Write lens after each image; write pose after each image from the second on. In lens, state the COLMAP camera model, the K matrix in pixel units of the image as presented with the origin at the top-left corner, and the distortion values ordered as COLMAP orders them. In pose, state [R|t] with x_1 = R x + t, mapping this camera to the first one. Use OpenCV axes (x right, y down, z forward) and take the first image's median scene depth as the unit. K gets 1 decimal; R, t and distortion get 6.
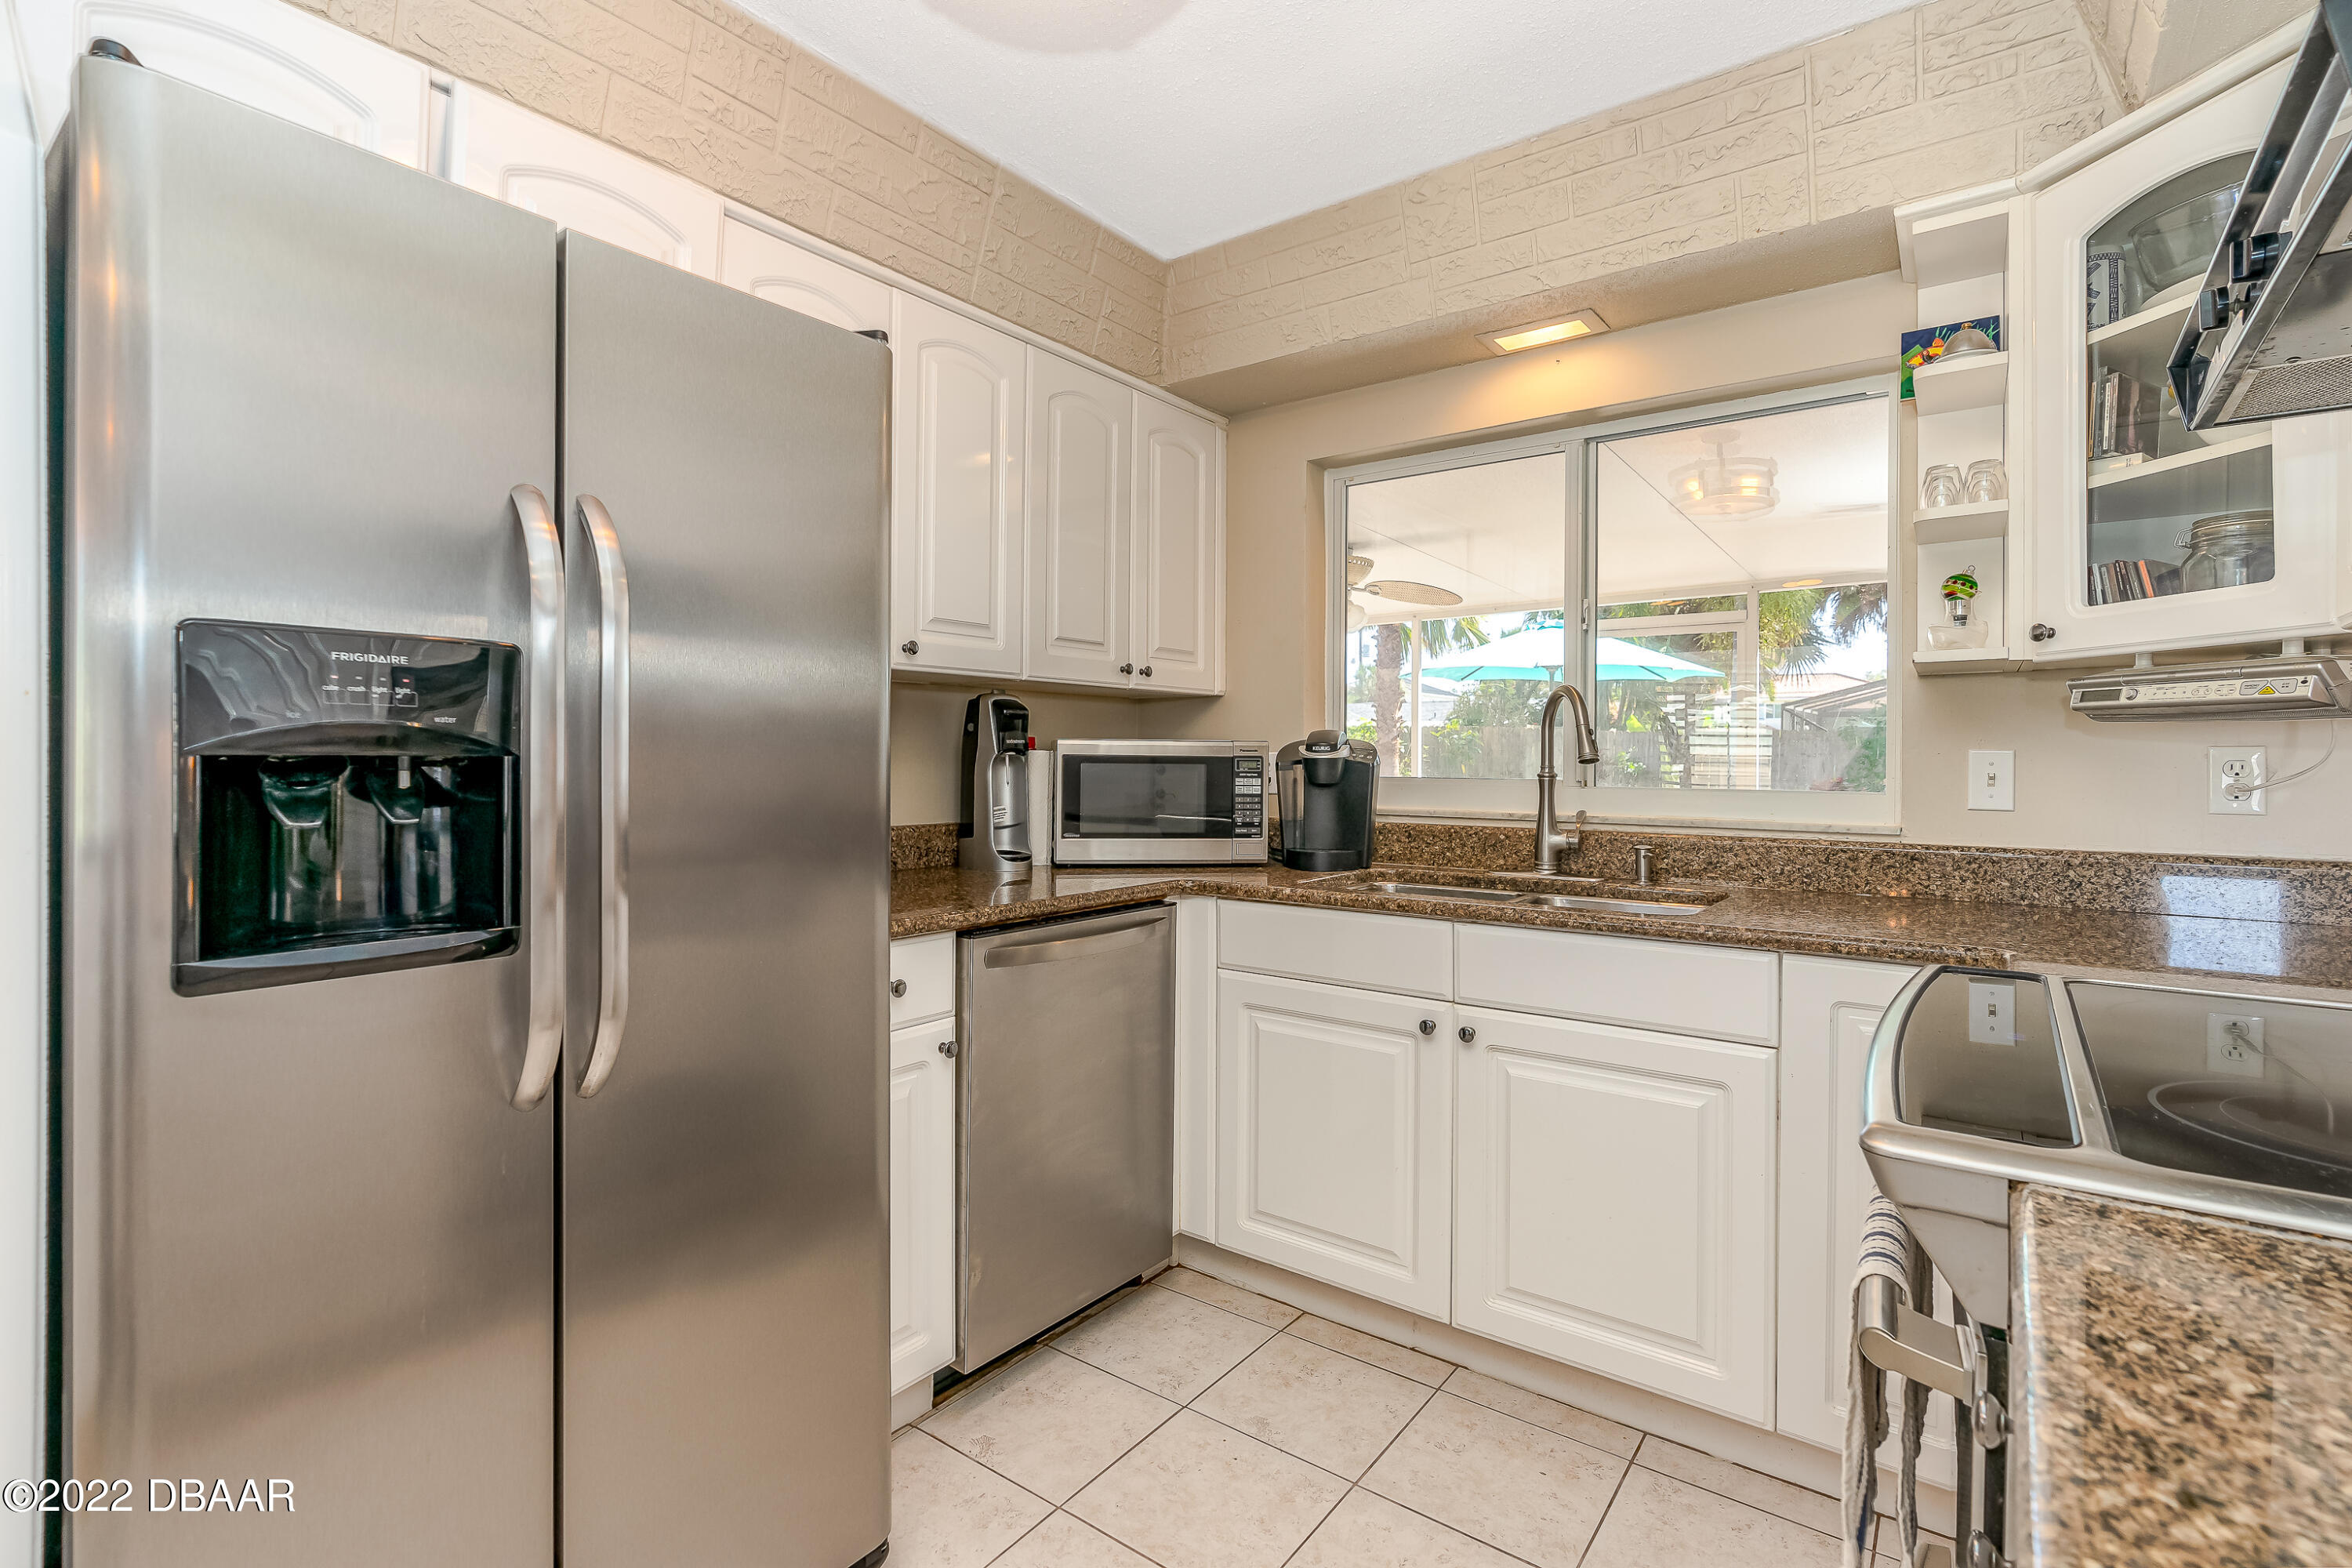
lens RADIAL K [[1084.6, 0, 1186.6], [0, 1084.6, 775.2], [0, 0, 1]] dist [0.005172, 0.001199]
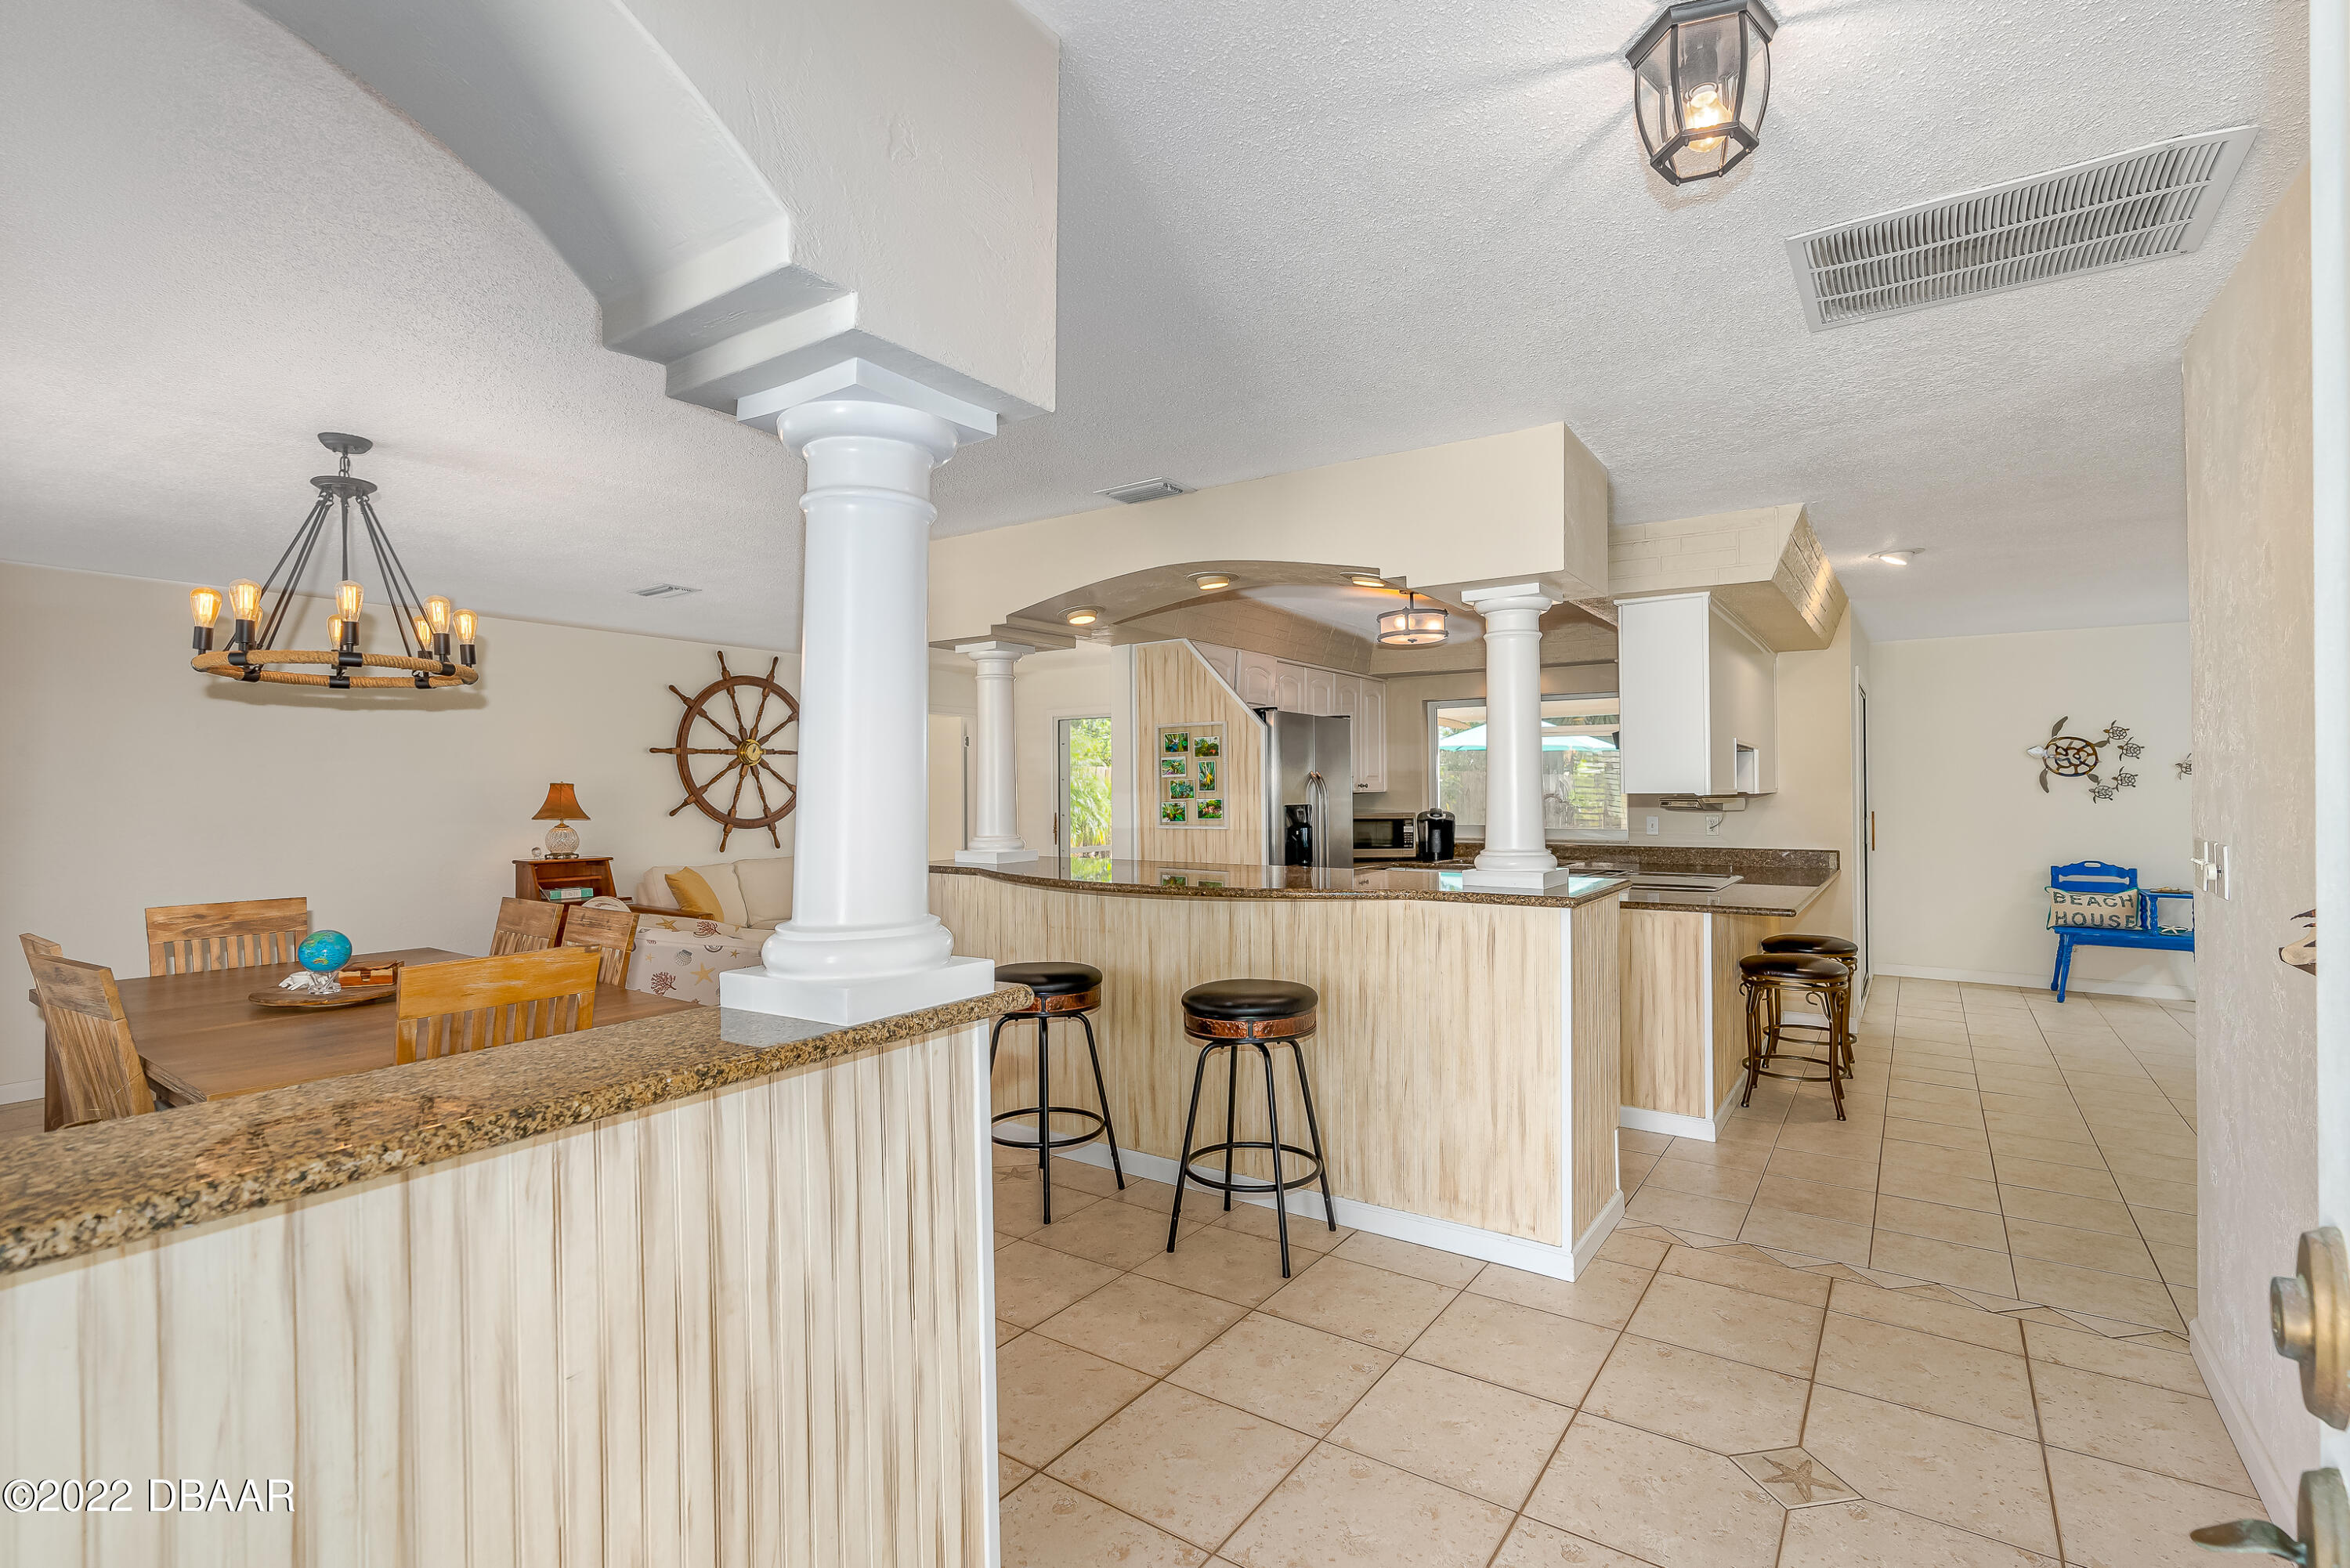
lens RADIAL K [[1083.6, 0, 1175.4], [0, 1083.6, 775.3], [0, 0, 1]] dist [0.005172, 0.001199]
pose [[0.998677, -0.012062, 0.049997, -0.657026], [0.012911, 0.999777, -0.016693, -0.086474], [-0.049785, 0.017317, 0.998610, -1.674463]]
